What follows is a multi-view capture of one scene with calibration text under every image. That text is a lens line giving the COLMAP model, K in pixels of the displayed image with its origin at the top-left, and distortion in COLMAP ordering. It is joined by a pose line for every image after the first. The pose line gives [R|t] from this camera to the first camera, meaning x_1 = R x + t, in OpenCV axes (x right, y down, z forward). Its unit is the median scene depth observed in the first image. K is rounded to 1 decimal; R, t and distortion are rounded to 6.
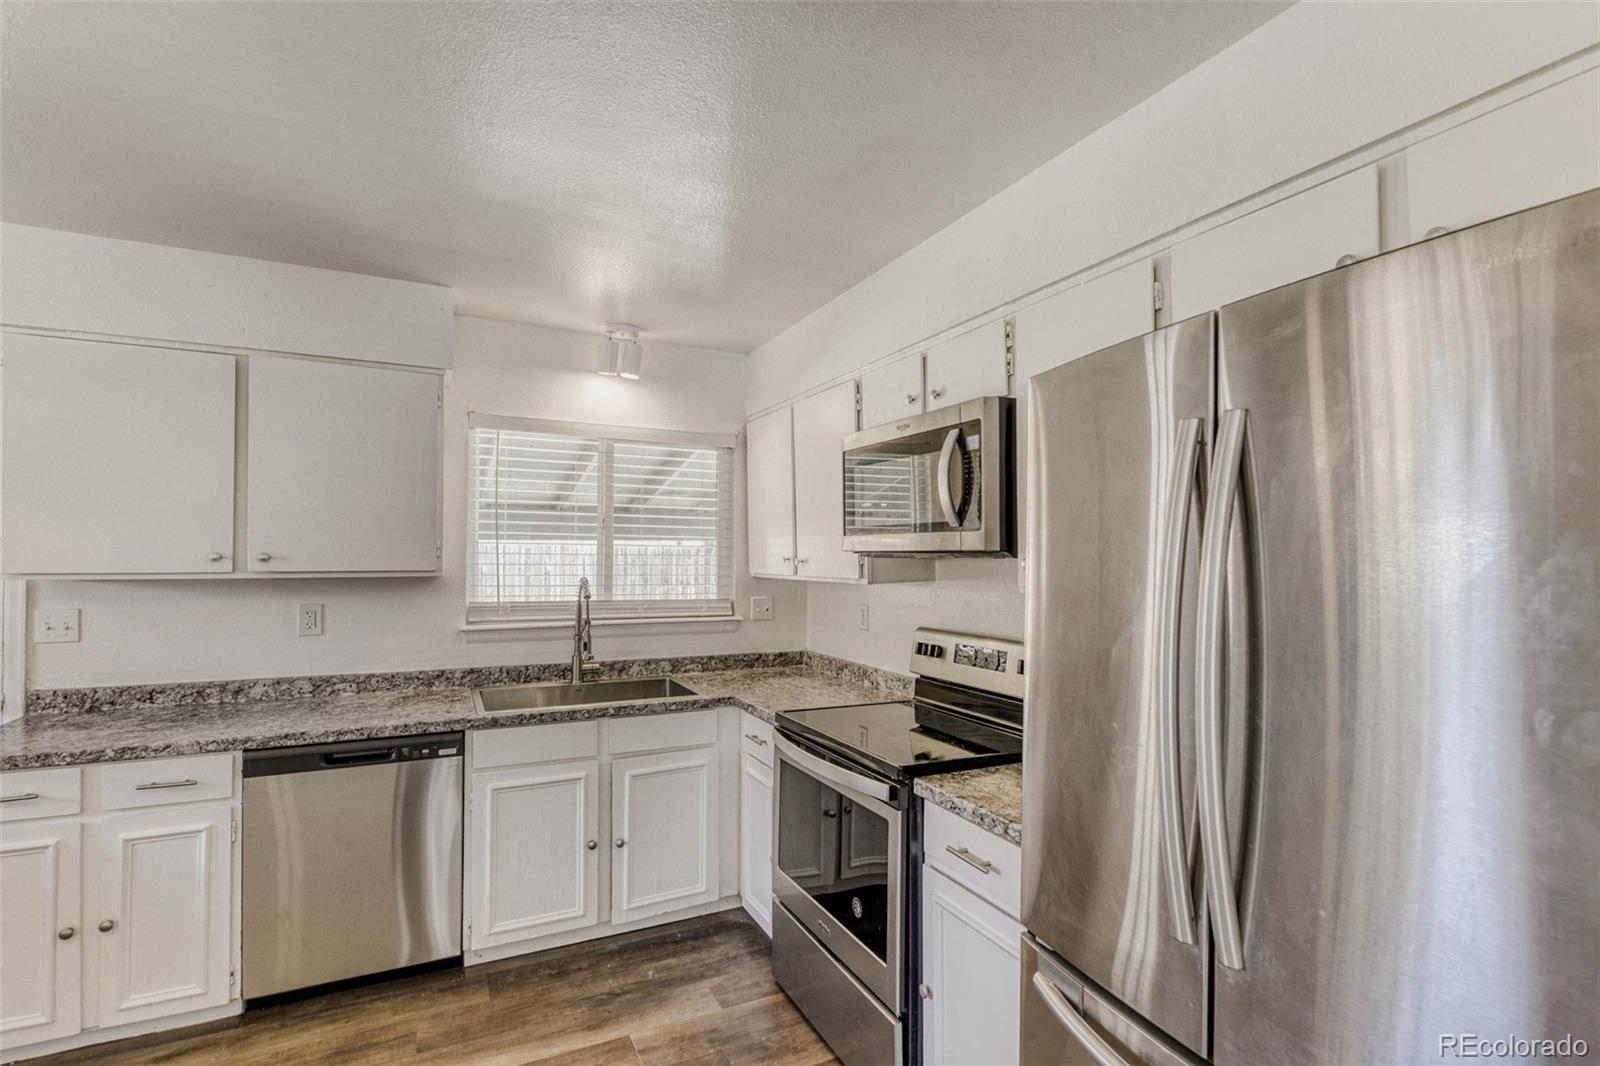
lens RADIAL K [[716.8, 0, 772.7], [0, 716.8, 554.1], [0, 0, 1]] dist [-0.007629, -0.000734]
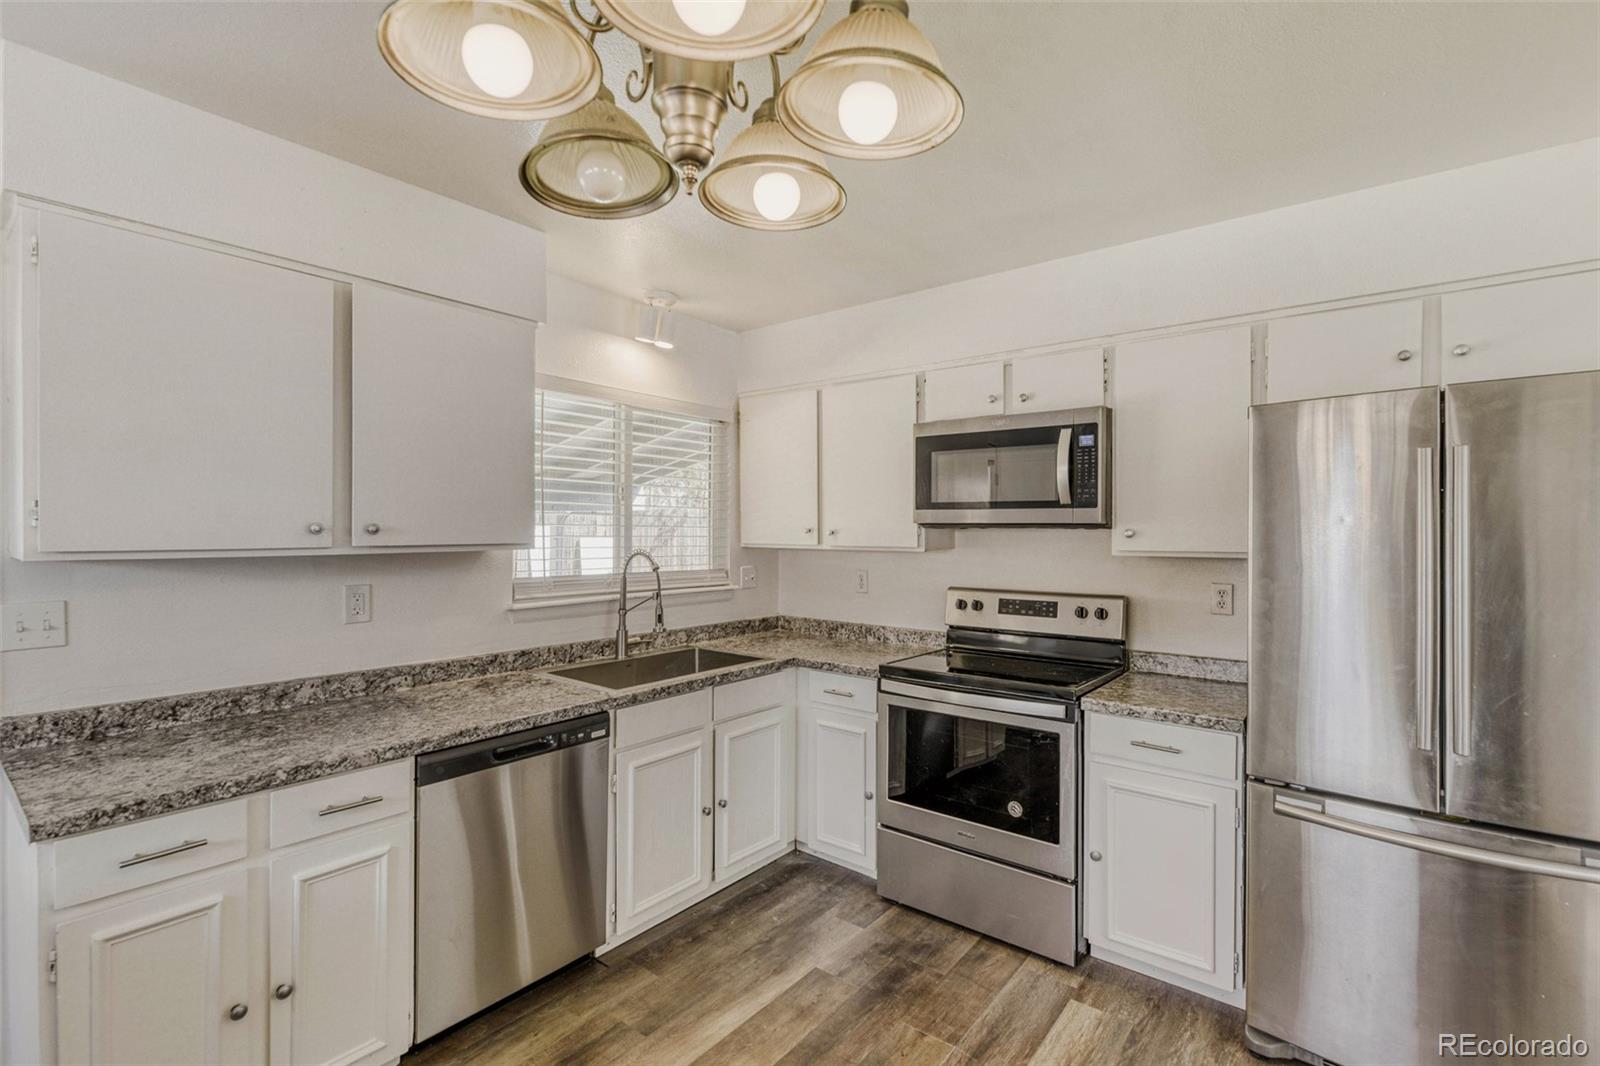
lens RADIAL K [[716.8, 0, 790.8], [0, 716.8, 541.4], [0, 0, 1]] dist [-0.007629, -0.000734]
pose [[0.905866, -0.007745, 0.423494, -0.623732], [-0.001566, 0.999765, 0.021634, 0.000436], [-0.423562, -0.020261, 0.905641, 0.036891]]
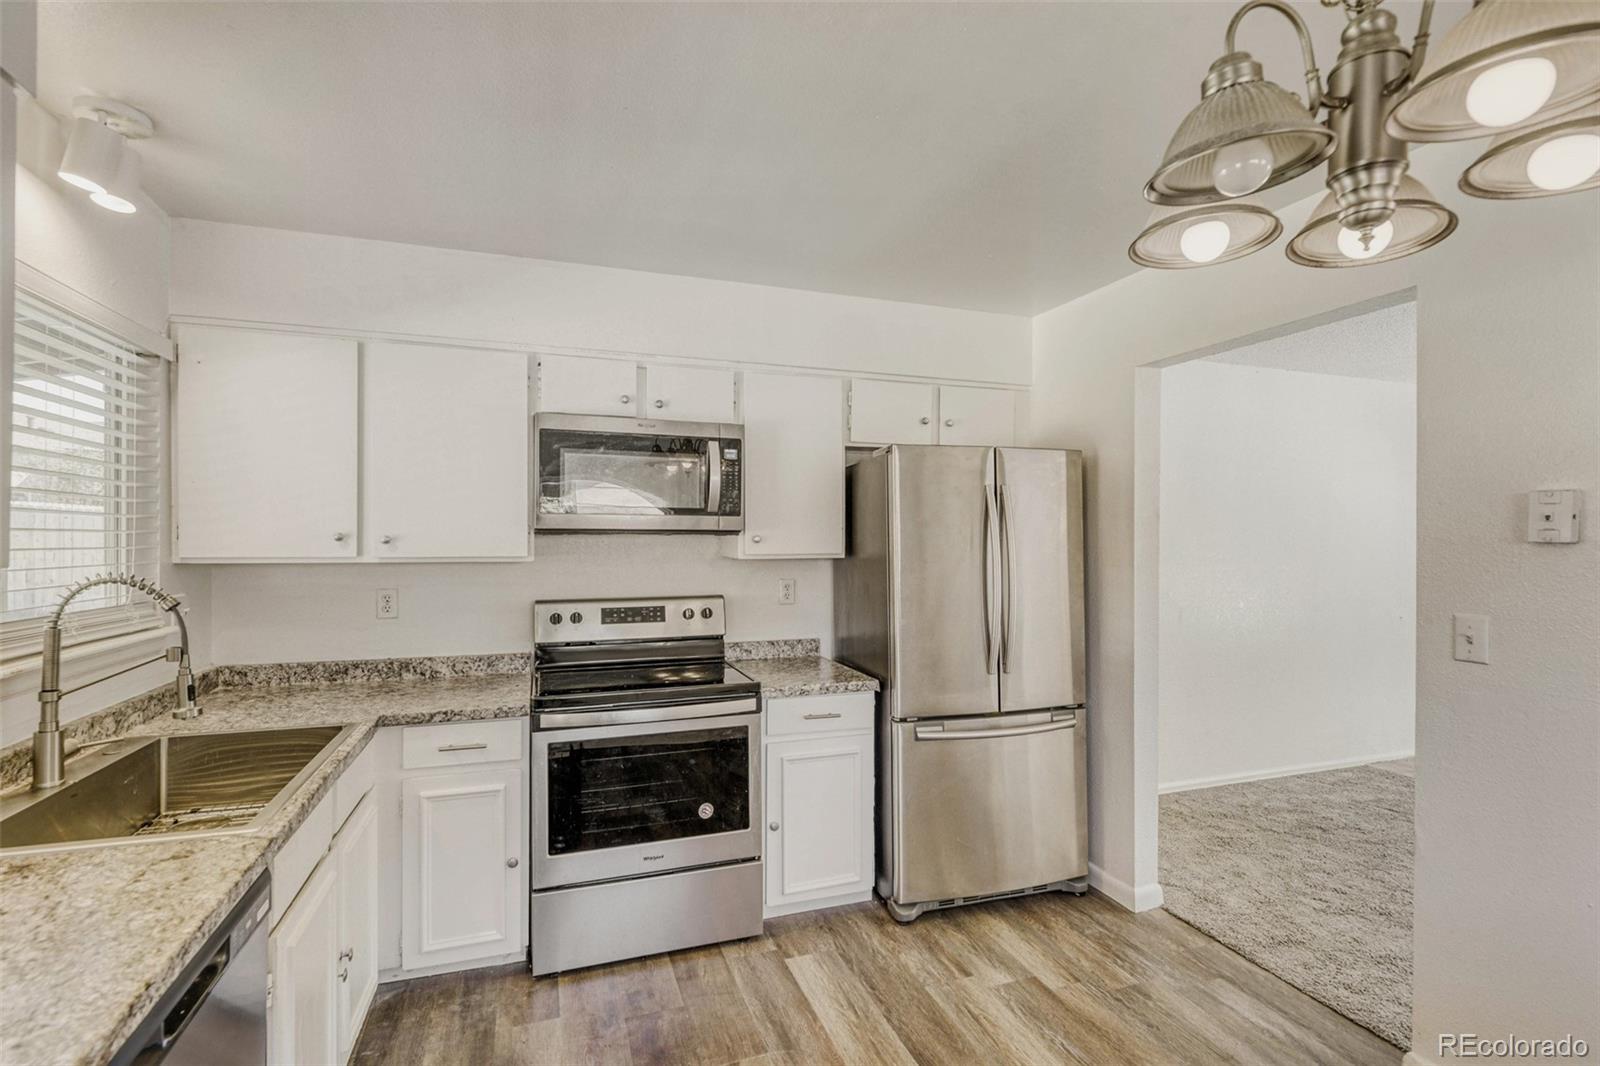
lens RADIAL K [[716.8, 0, 803.0], [0, 716.8, 545.3], [0, 0, 1]] dist [-0.007629, -0.000734]
pose [[0.128737, -0.016825, 0.991536, -0.909287], [-0.007252, 0.999813, 0.017907, -0.001421], [-0.991652, -0.009496, 0.128591, 0.546474]]
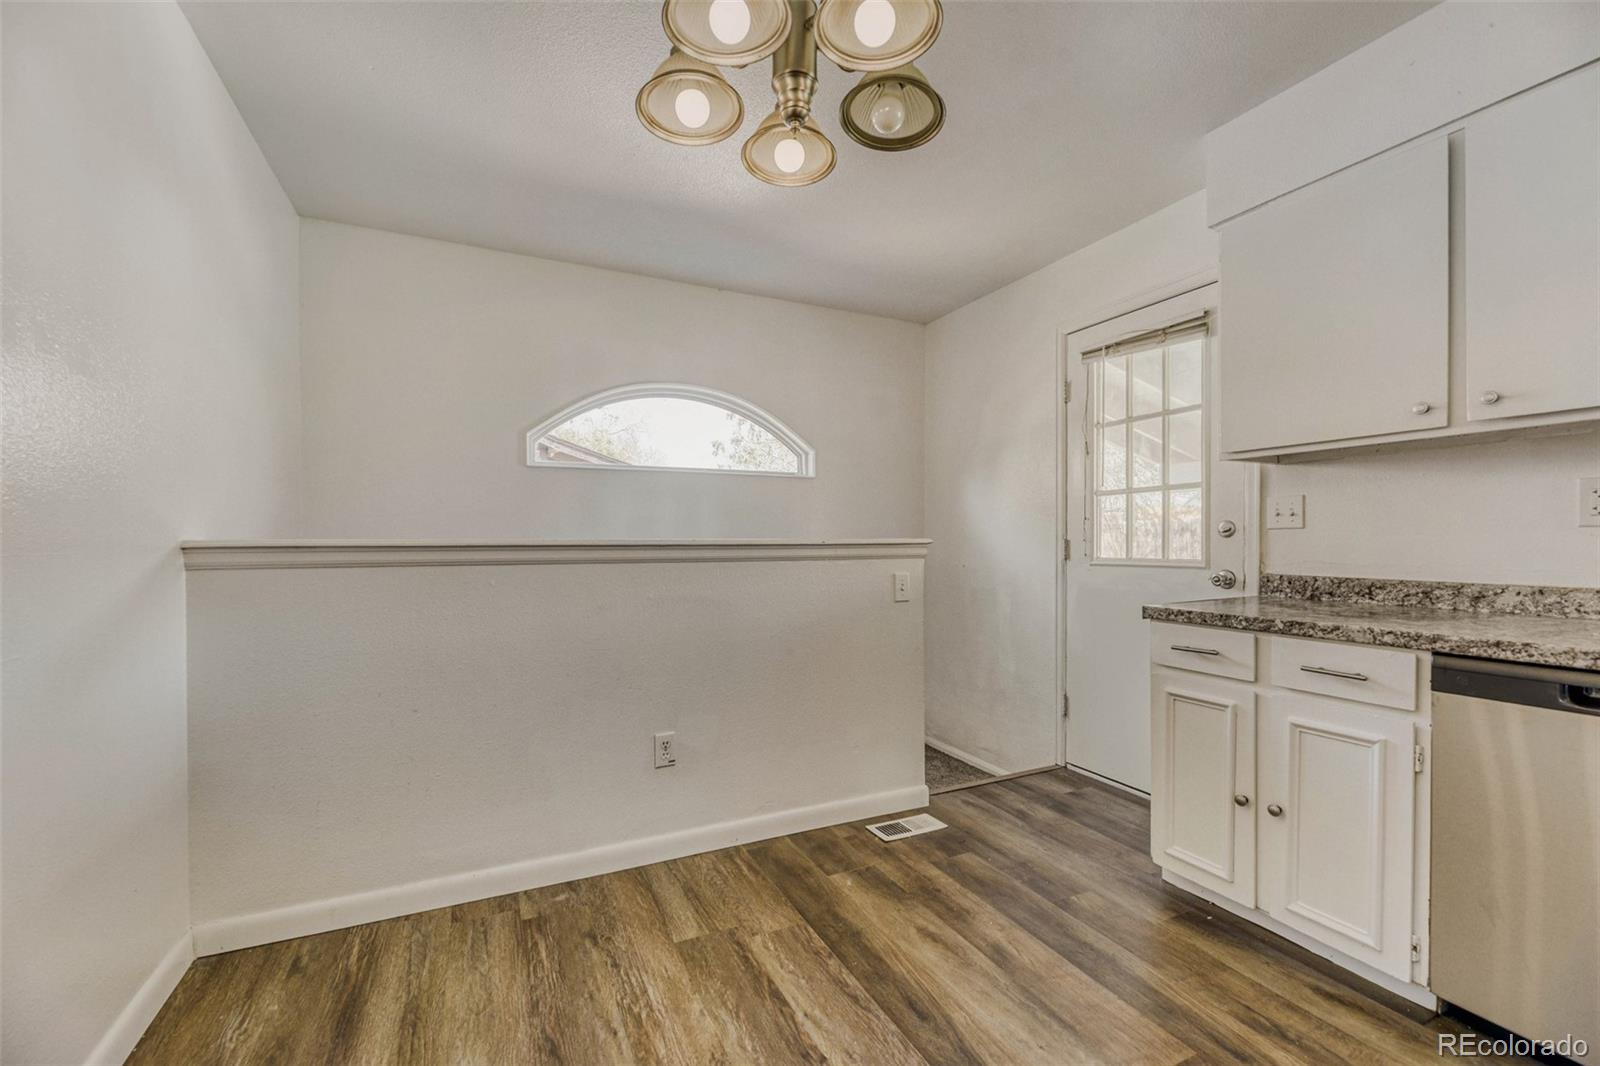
lens RADIAL K [[678.1, 0, 819.8], [0, 678.1, 552.4], [0, 0, 1]] dist [-0.004488, -0.000485]
pose [[0.013994, 0.008587, -0.999865, -0.056351], [0.013561, 0.999870, 0.008777, 0.141697], [0.999810, -0.013682, 0.013876, 0.328487]]
